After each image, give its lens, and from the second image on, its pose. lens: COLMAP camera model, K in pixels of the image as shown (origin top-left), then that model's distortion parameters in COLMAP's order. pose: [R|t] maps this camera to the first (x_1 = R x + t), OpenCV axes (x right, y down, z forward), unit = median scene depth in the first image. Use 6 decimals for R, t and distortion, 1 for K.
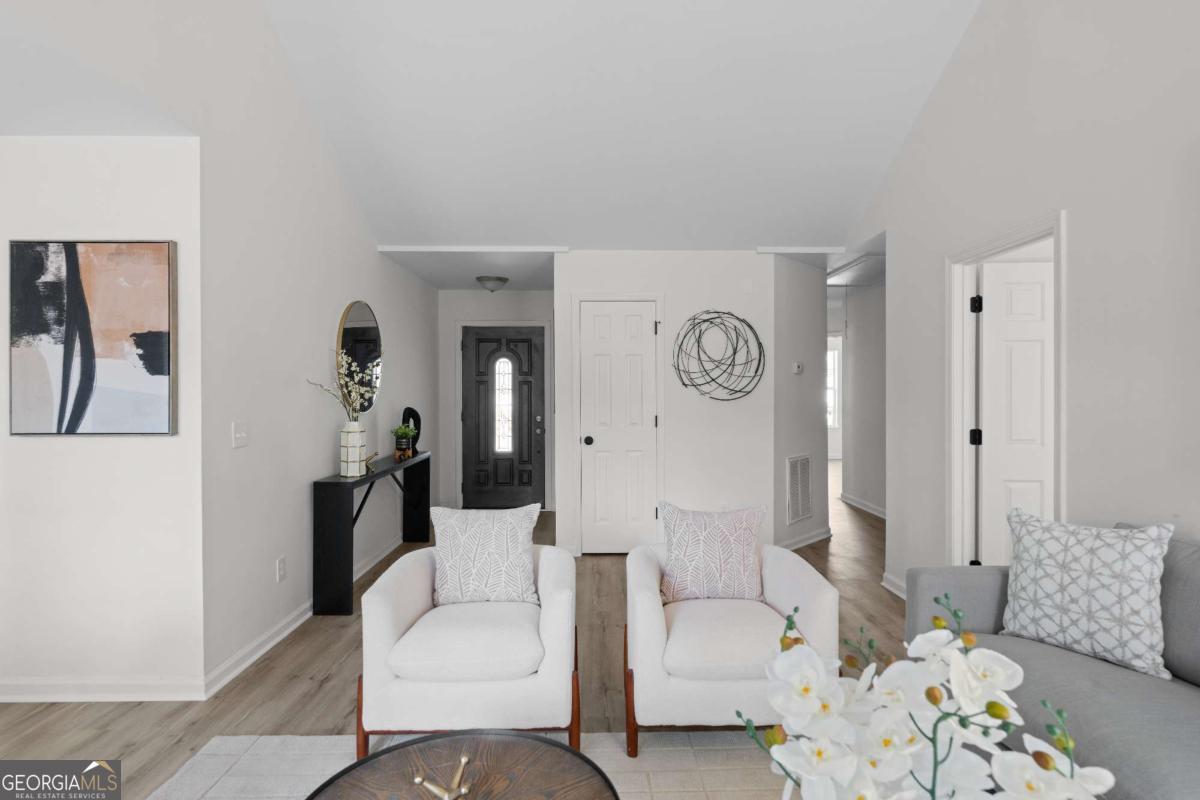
lens RADIAL K [[632.2, 0, 596.3], [0, 632.2, 397.1], [0, 0, 1]] dist [0.005302, 0.001057]
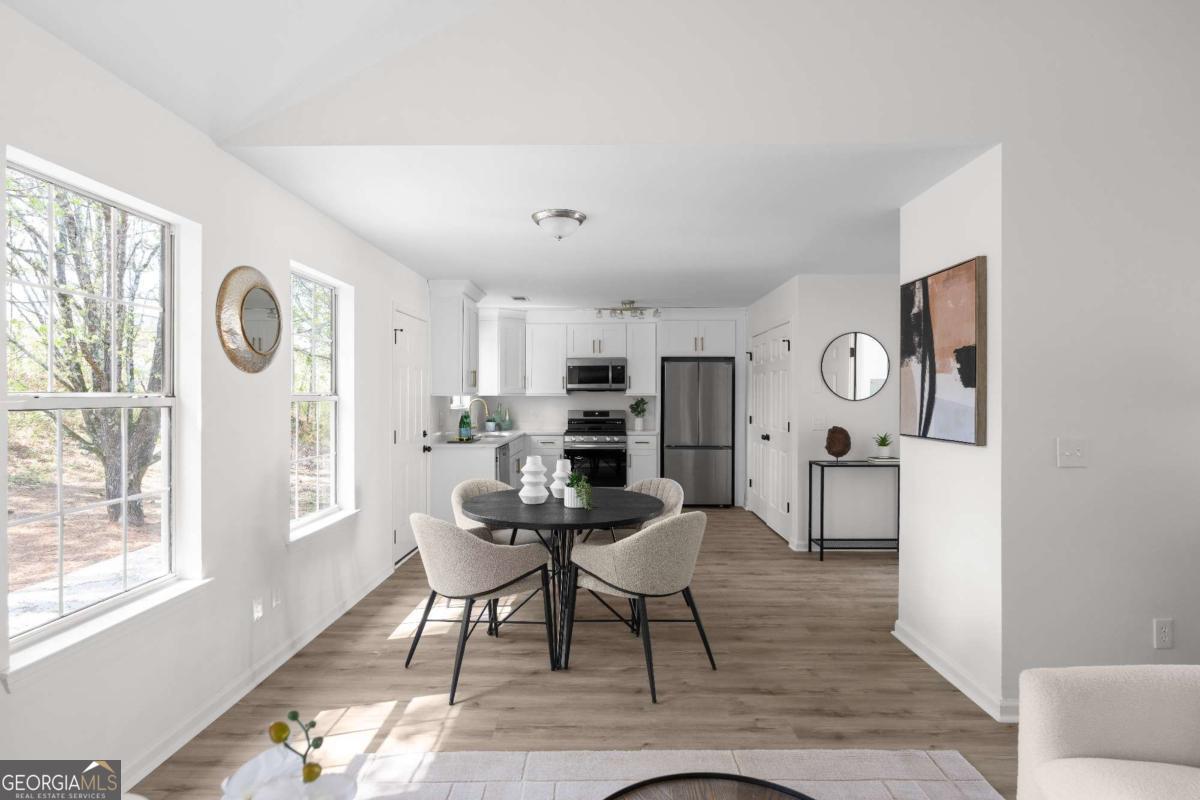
lens RADIAL K [[596.4, 0, 596.9], [0, 596.4, 397.5], [0, 0, 1]] dist [-0.003730, -0.000272]
pose [[-0.017316, 0.003747, -0.999843, 0.307309], [-0.005312, 0.999979, 0.003839, -0.018556], [0.999836, 0.005378, -0.017295, 0.400930]]
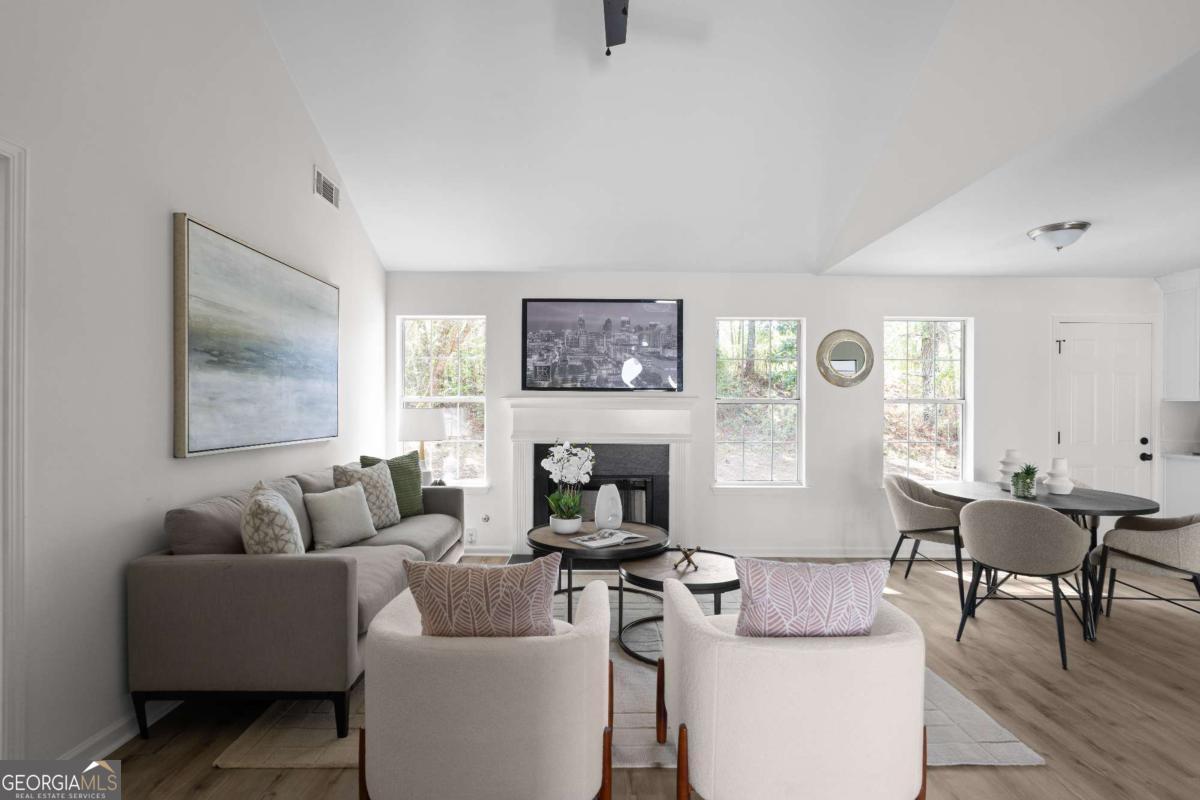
lens RADIAL K [[596.4, 0, 602.6], [0, 596.4, 405.4], [0, 0, 1]] dist [-0.003730, -0.000272]
pose [[-0.999985, -0.005059, -0.002186, 0.064954], [-0.005071, 0.999970, 0.005892, -0.002336], [0.002157, 0.005903, -0.999980, 1.690262]]
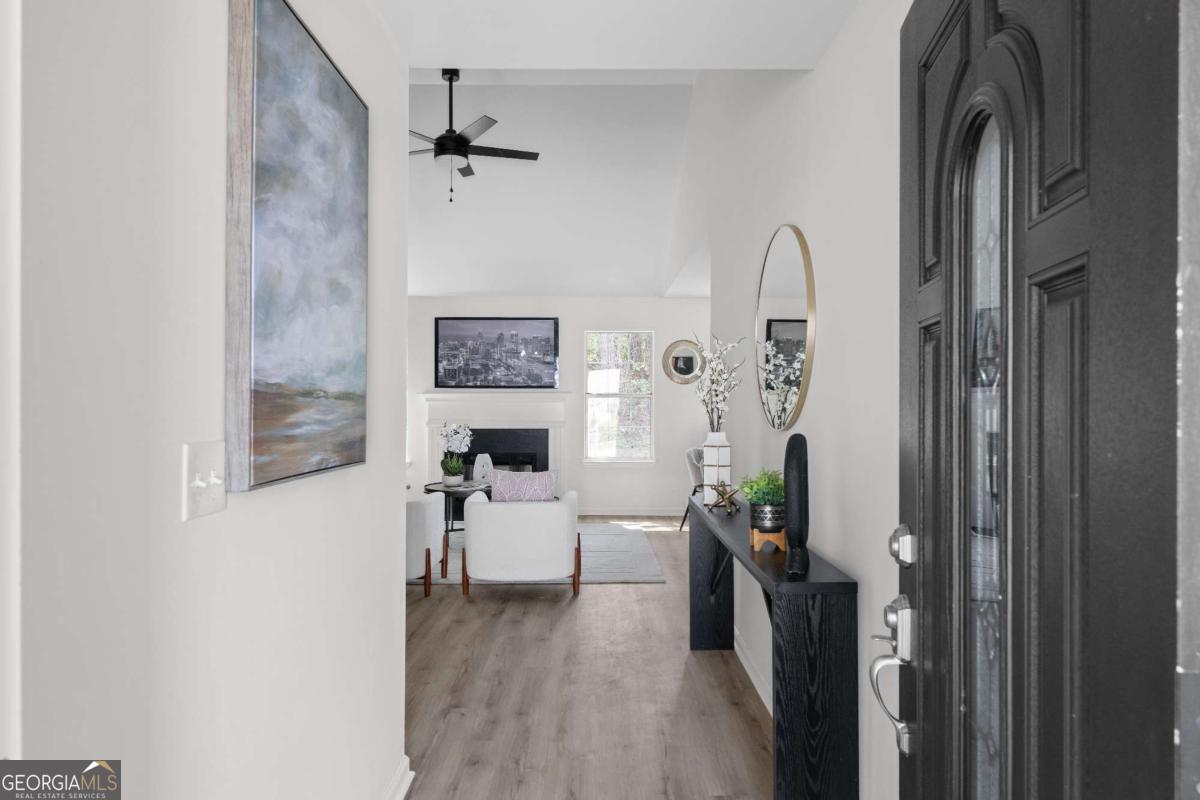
lens RADIAL K [[737.3, 0, 598.0], [0, 737.3, 397.2], [0, 0, 1]] dist [0.000779, -0.000012]
pose [[-0.999949, -0.000240, 0.010099, -0.375736], [-0.000220, 0.999998, 0.002000, -0.005138], [-0.010099, 0.001997, -0.999947, 2.806092]]
